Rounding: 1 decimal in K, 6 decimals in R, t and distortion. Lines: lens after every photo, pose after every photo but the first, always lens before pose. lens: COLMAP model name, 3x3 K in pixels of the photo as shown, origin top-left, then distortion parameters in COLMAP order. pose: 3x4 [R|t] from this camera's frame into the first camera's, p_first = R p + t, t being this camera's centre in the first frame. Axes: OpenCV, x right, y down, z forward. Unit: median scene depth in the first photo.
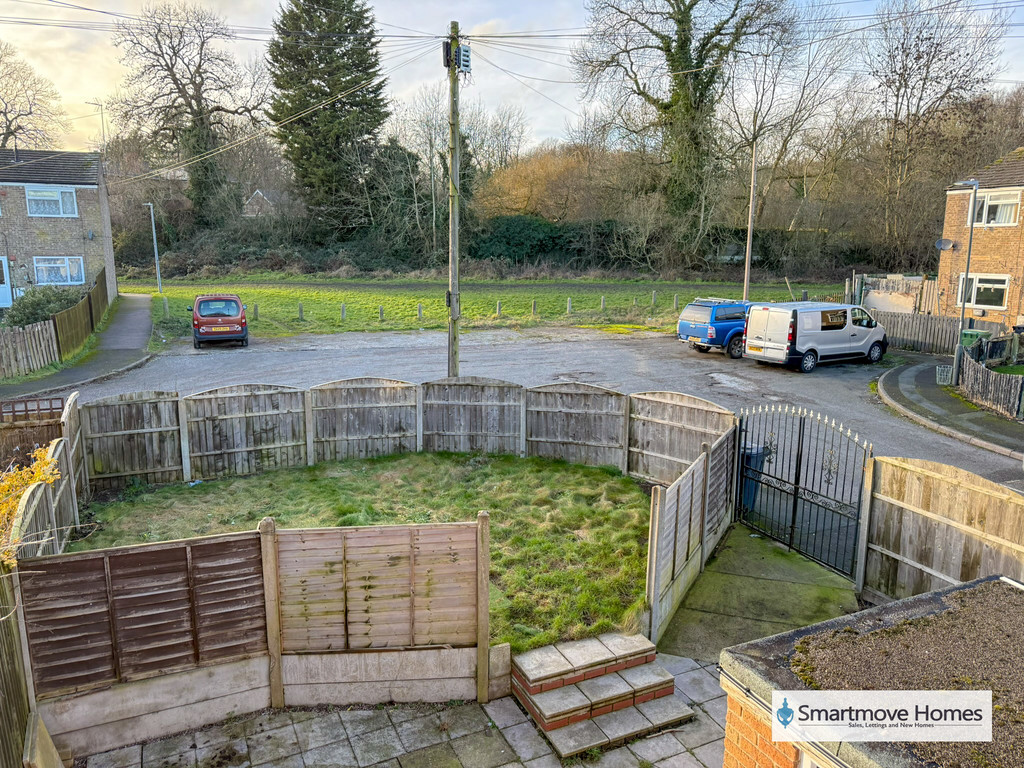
lens RADIAL K [[722.9, 0, 512.0], [0, 722.9, 384.0], [0, 0, 1]] dist [0.033066, -0.032510]
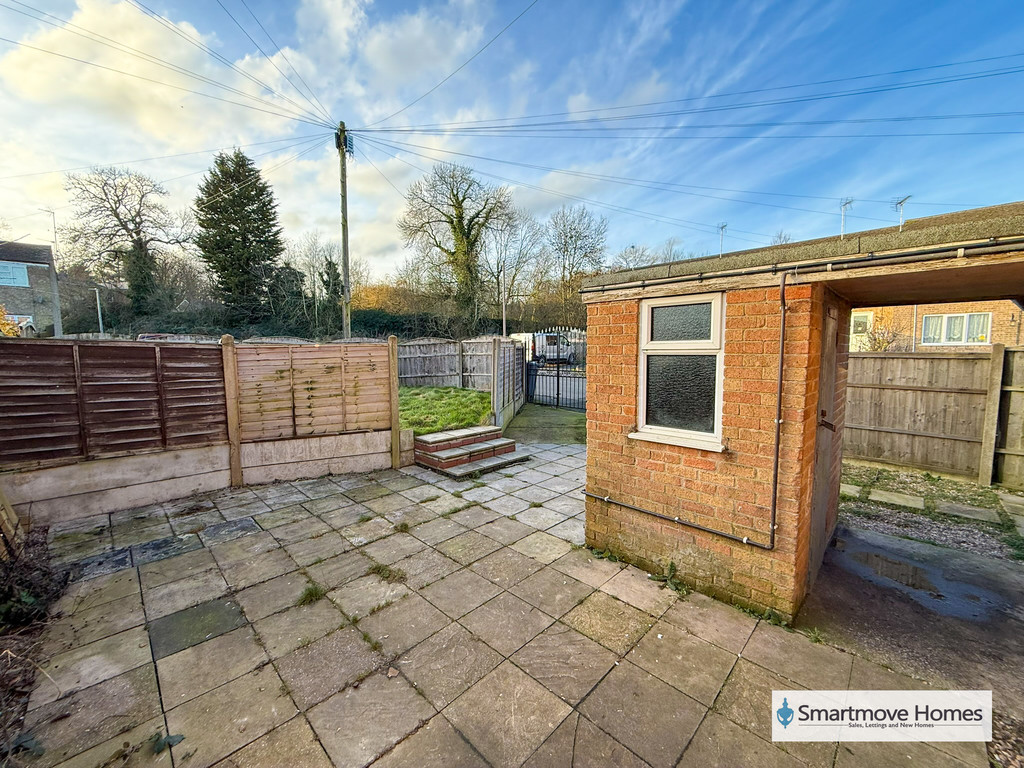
lens RADIAL K [[406.7, 0, 508.5], [0, 406.7, 383.3], [0, 0, 1]] dist [0.000276, -0.000030]
pose [[0.941359, -0.041708, 0.334819, -0.096723], [0.077717, 0.992451, -0.094877, 0.362956], [-0.328334, 0.115334, 0.937494, 0.123400]]
